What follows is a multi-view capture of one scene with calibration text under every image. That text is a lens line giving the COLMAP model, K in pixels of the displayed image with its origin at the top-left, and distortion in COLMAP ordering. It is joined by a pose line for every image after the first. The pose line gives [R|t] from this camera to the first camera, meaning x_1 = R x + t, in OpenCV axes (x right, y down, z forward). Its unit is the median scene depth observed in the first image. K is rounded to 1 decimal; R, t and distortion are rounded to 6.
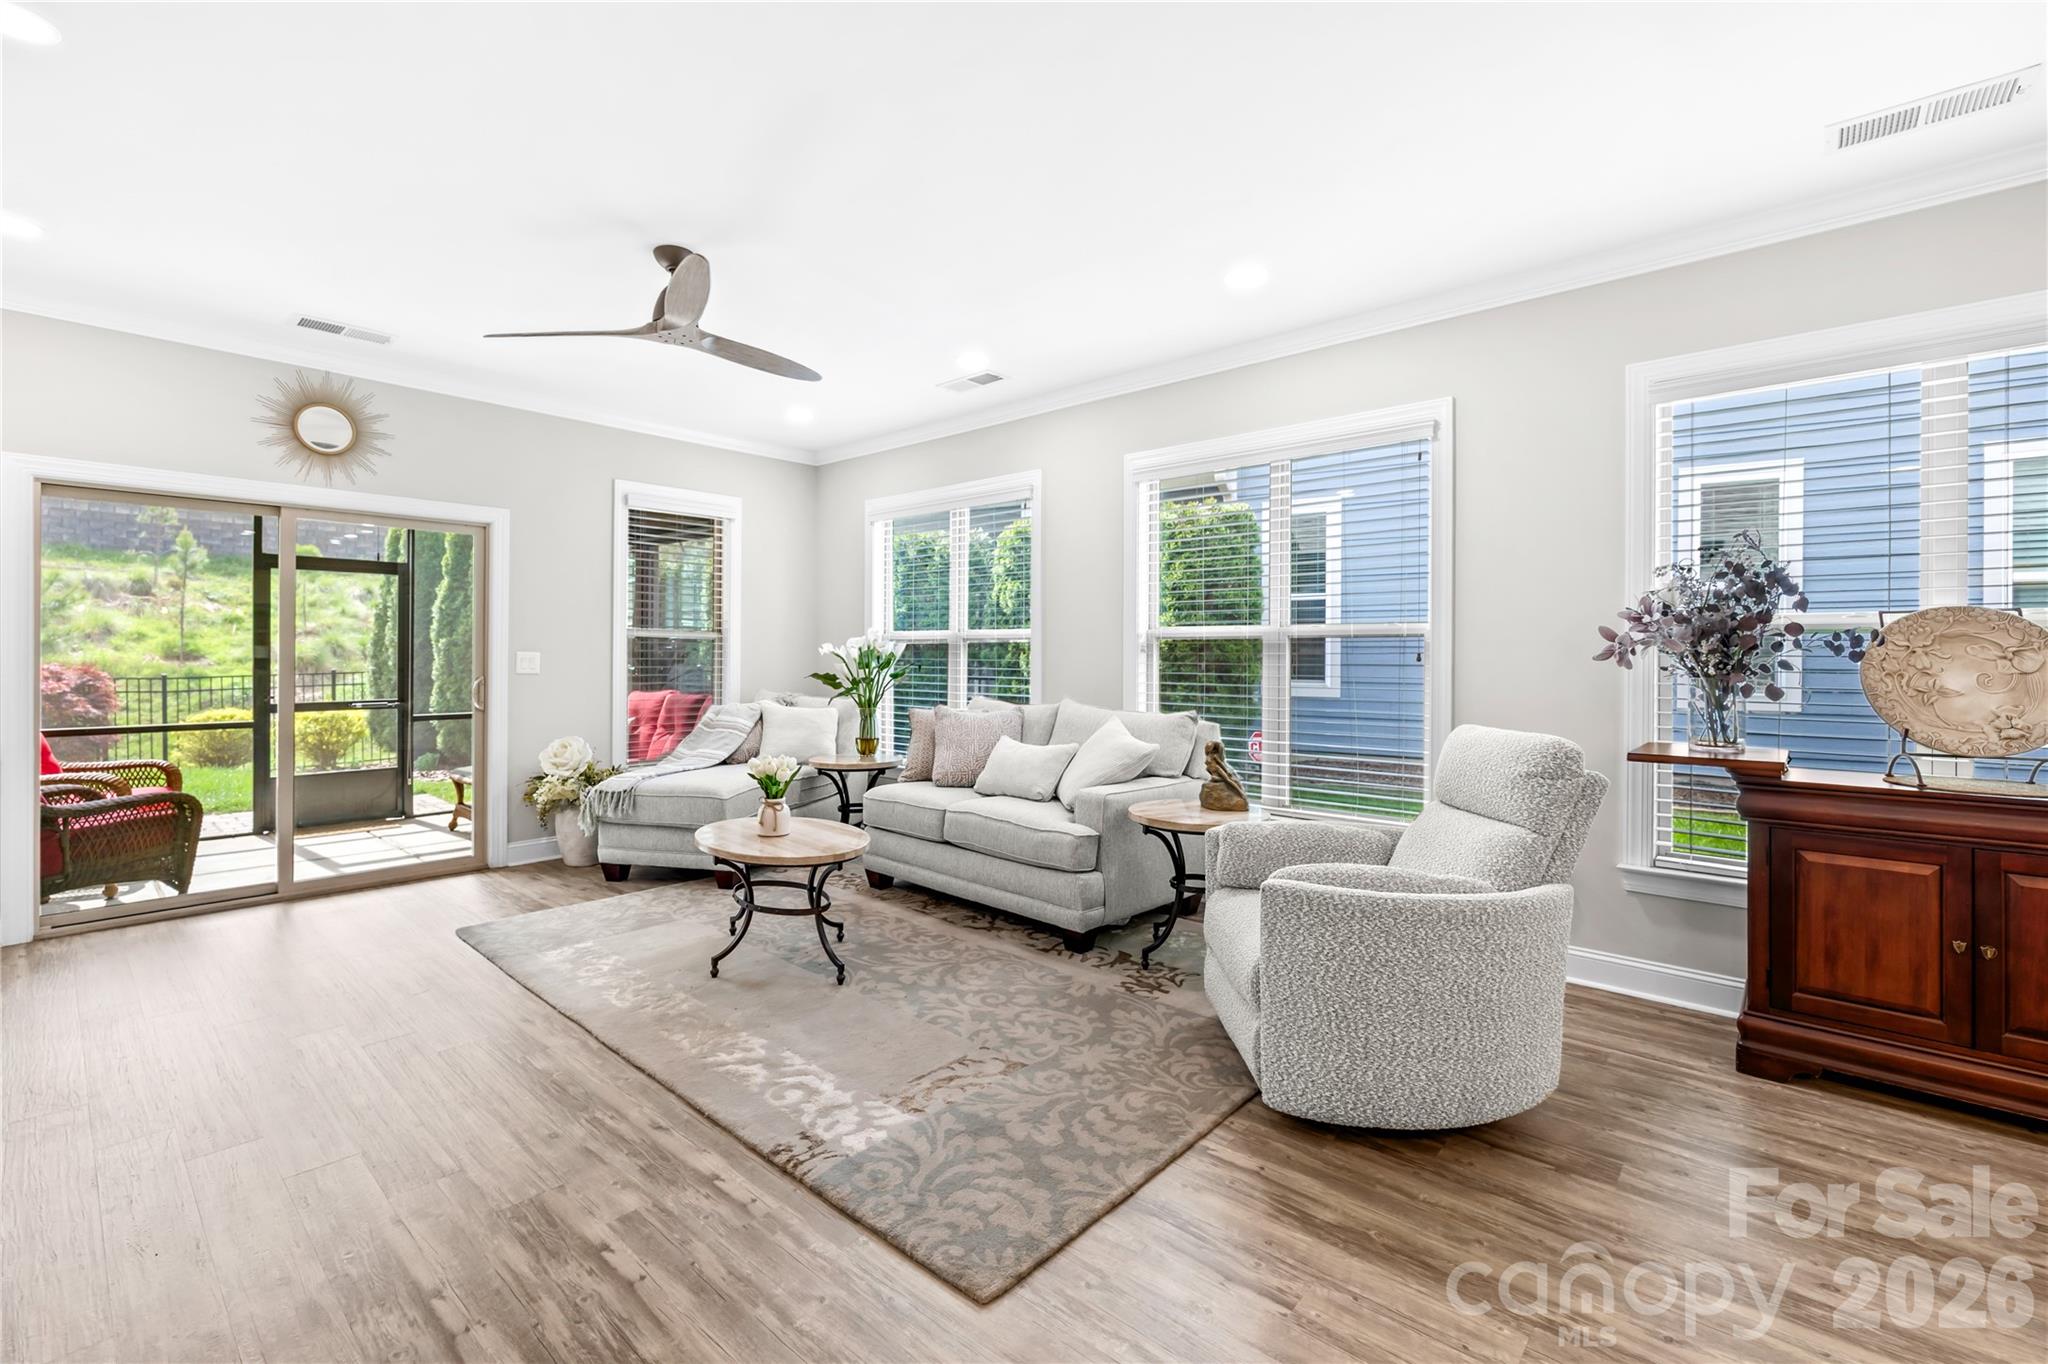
lens RADIAL K [[863.3, 0, 1033.5], [0, 863.3, 667.3], [0, 0, 1]] dist [-0.042916, 0.008063]
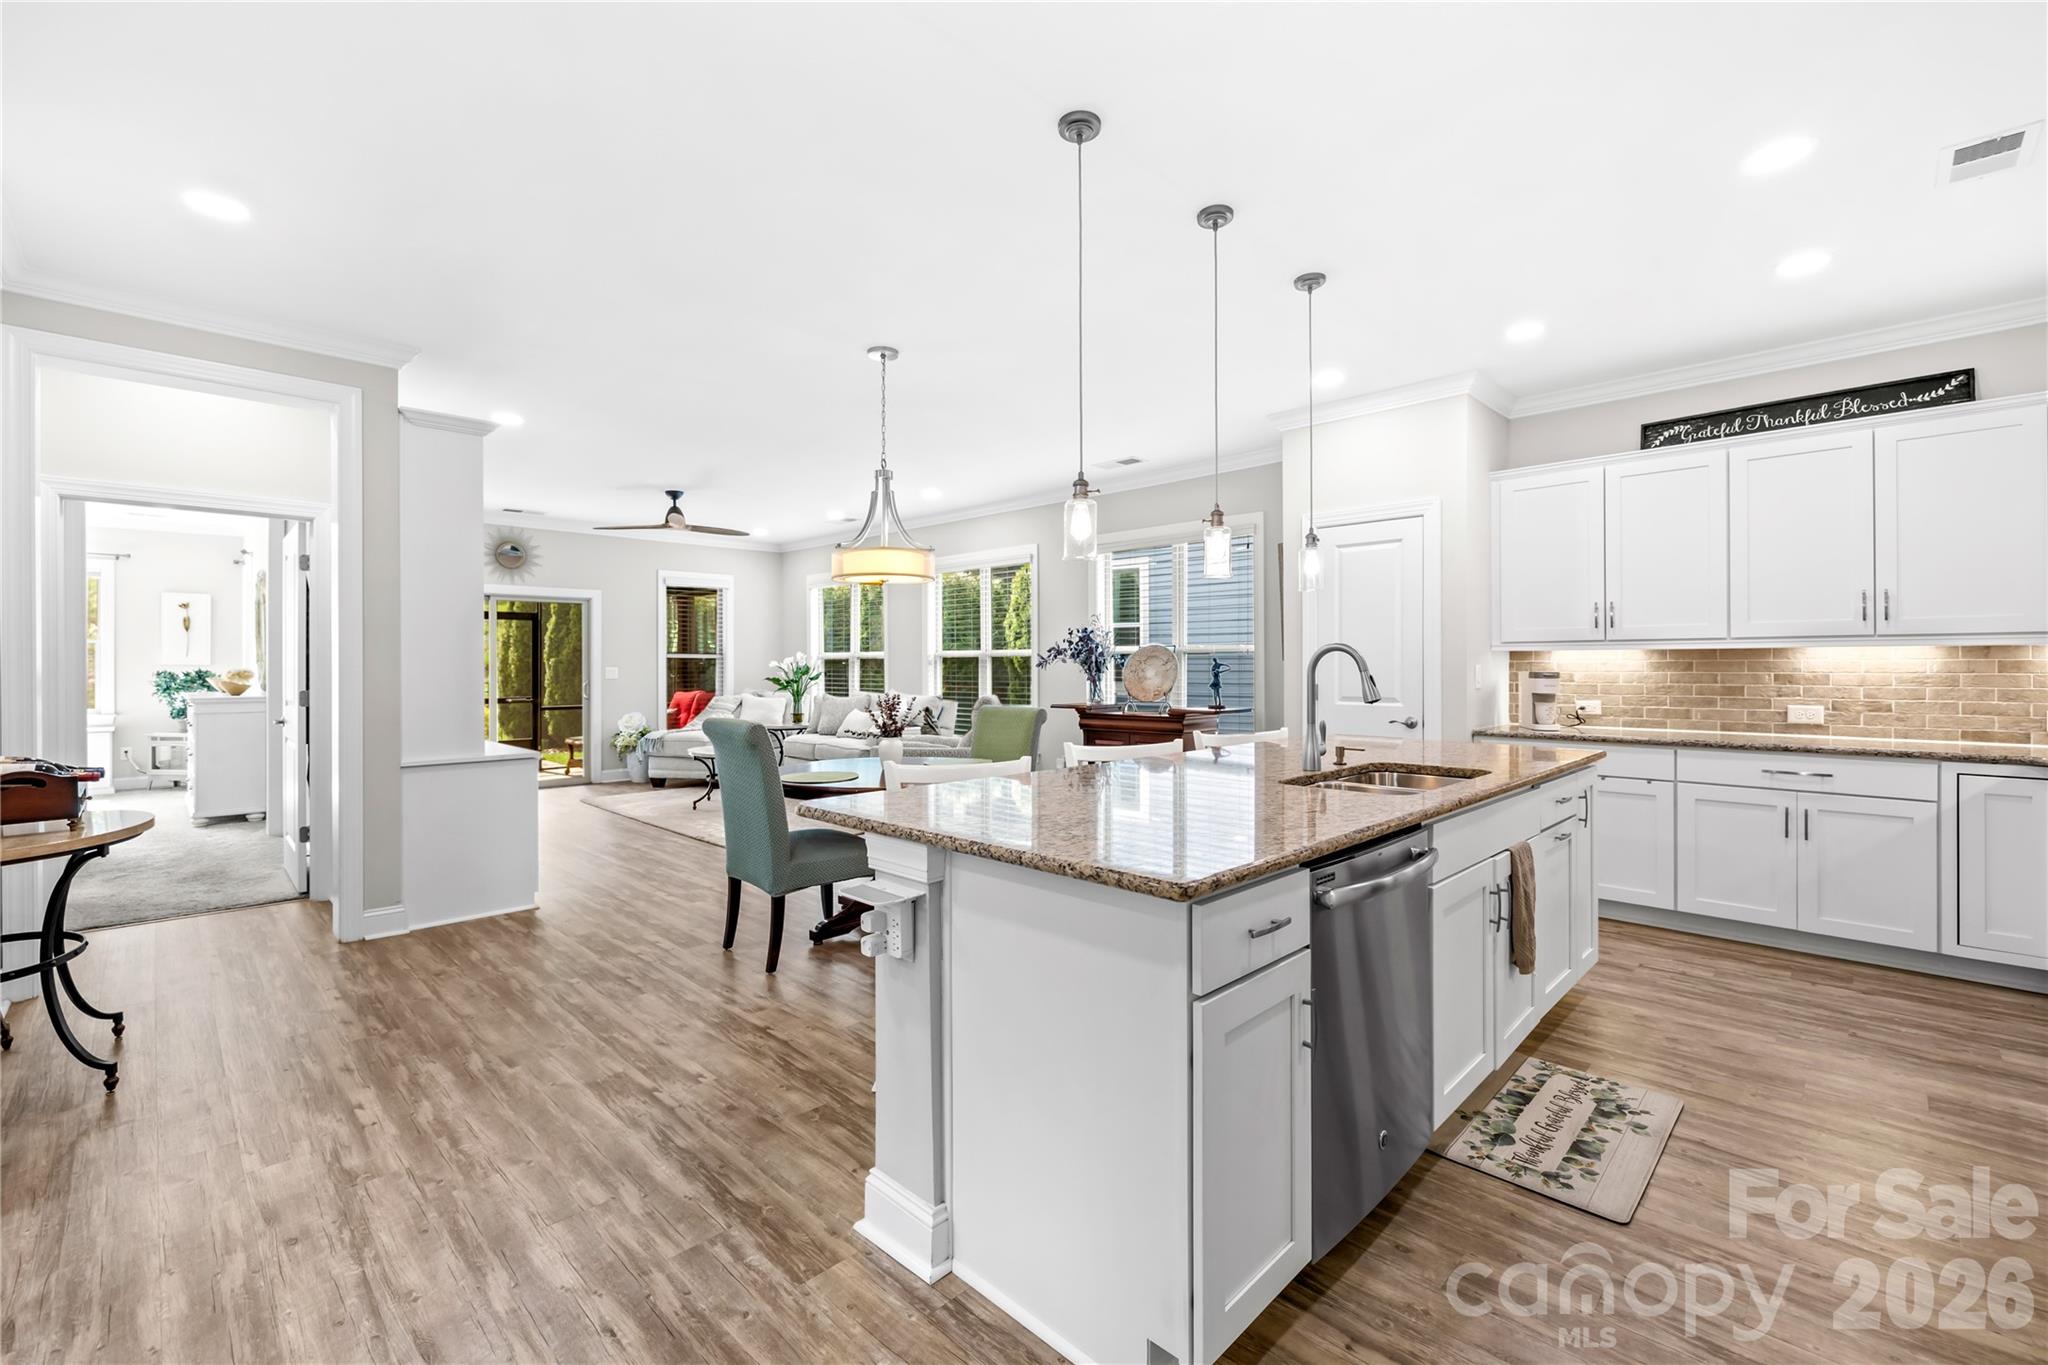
lens RADIAL K [[867.9, 0, 1031.5], [0, 867.9, 664.7], [0, 0, 1]] dist [-0.002349, -0.000034]
pose [[0.997215, -0.008914, -0.074052, 0.515365], [0.007766, 0.999845, -0.015776, 0.015223], [0.074182, 0.015157, 0.997130, -0.918394]]
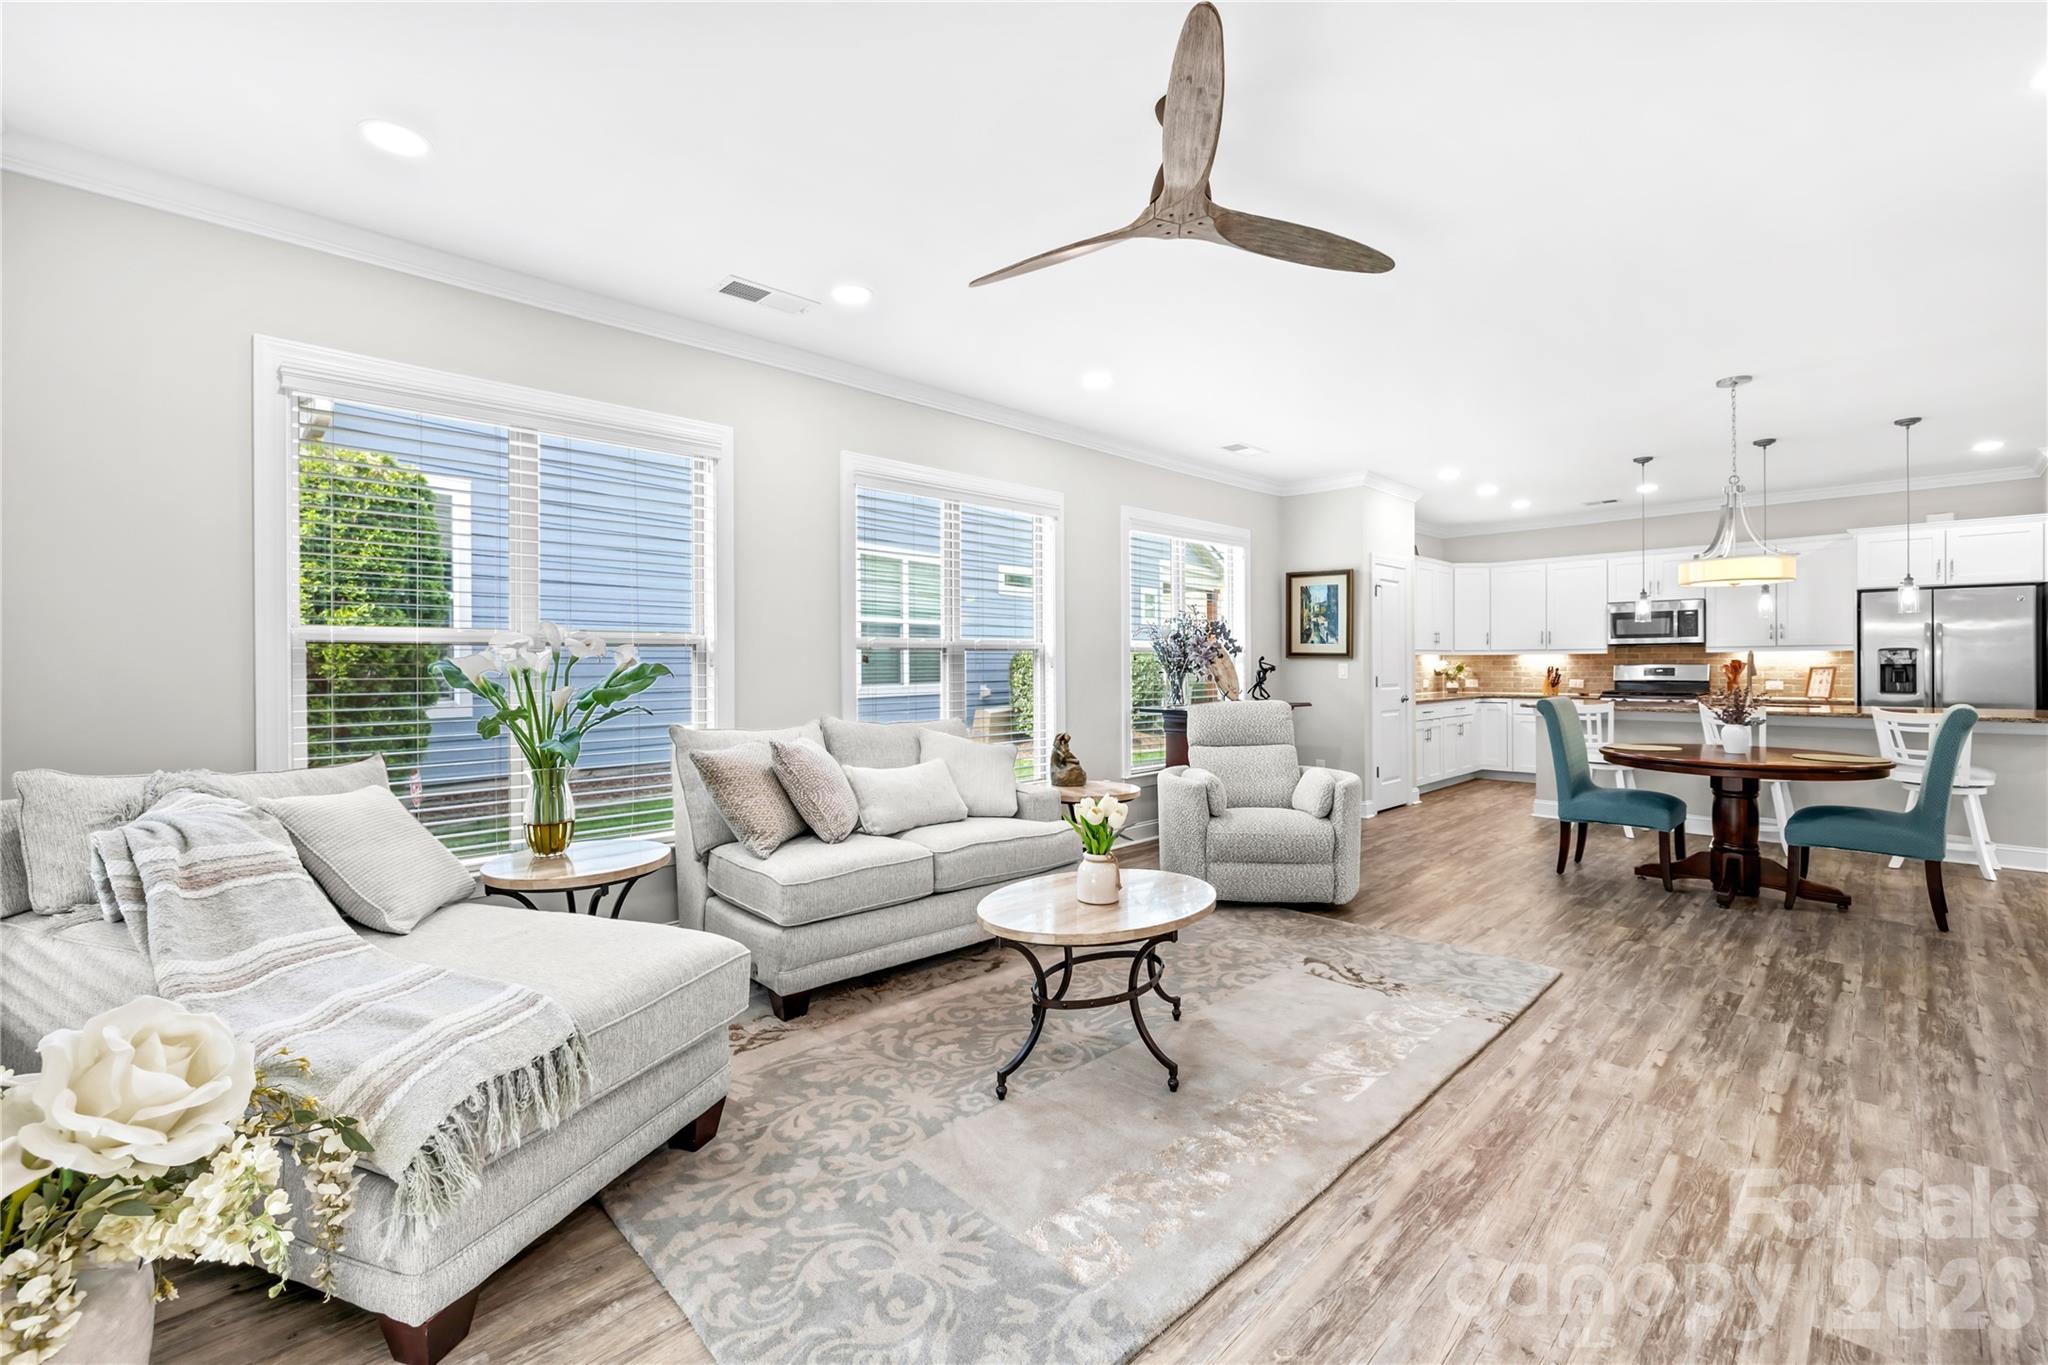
lens RADIAL K [[856.3, 0, 1014.1], [0, 856.3, 667.8], [0, 0, 1]] dist [-0.001117, -0.000473]
pose [[0.102392, -0.010458, 0.994689, -0.844174], [0.020773, 0.999749, 0.008373, -0.016789], [-0.994527, 0.019805, 0.102583, 0.781095]]
